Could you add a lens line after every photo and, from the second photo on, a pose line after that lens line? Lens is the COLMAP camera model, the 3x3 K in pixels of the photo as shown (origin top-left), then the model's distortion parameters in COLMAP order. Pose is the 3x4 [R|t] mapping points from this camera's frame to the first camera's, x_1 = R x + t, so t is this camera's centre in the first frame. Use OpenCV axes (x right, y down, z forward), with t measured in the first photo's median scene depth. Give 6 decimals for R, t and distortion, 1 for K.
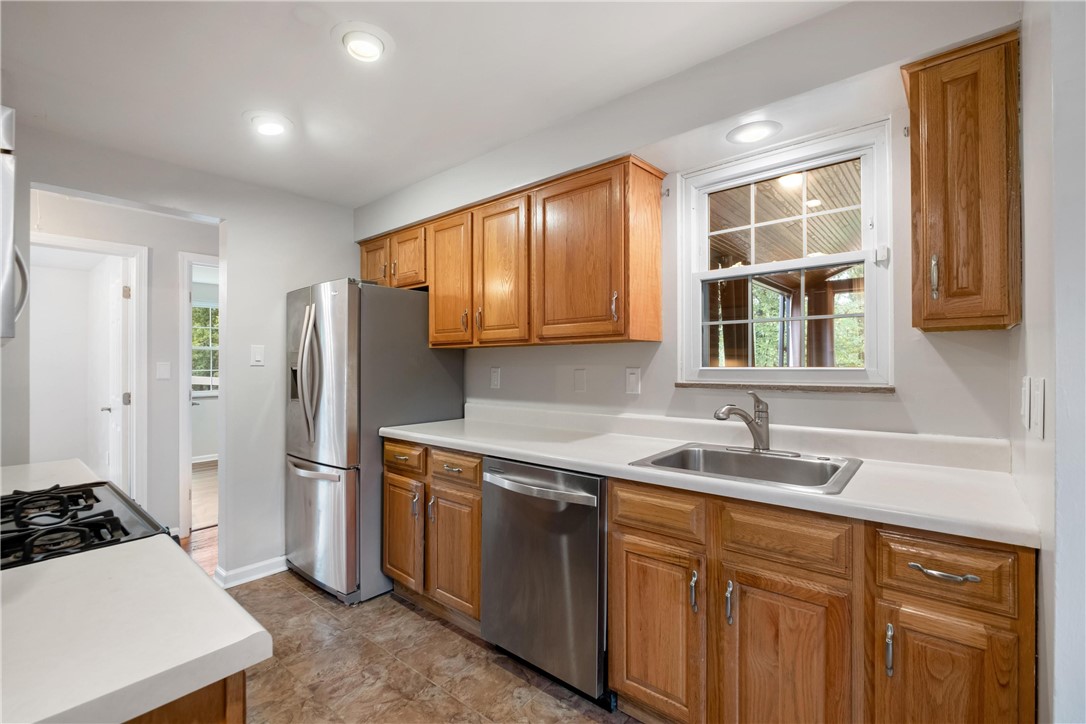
lens RADIAL K [[483.8, 0, 545.5], [0, 483.8, 363.6], [0, 0, 1]] dist [-0.000646, 0.000064]
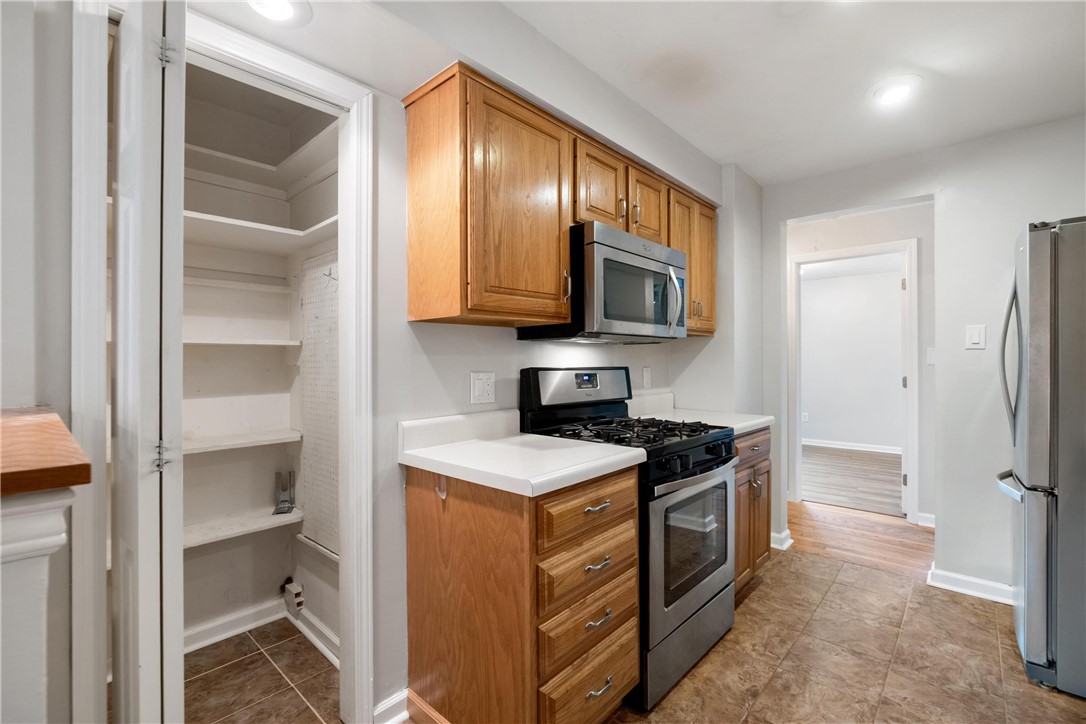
lens RADIAL K [[483.8, 0, 539.0], [0, 483.8, 359.0], [0, 0, 1]] dist [-0.000646, 0.000064]
pose [[-0.046014, 0.002428, -0.998938, 0.359211], [0.005402, 0.999983, 0.002182, 0.018676], [0.998926, -0.005295, -0.046027, 0.315802]]
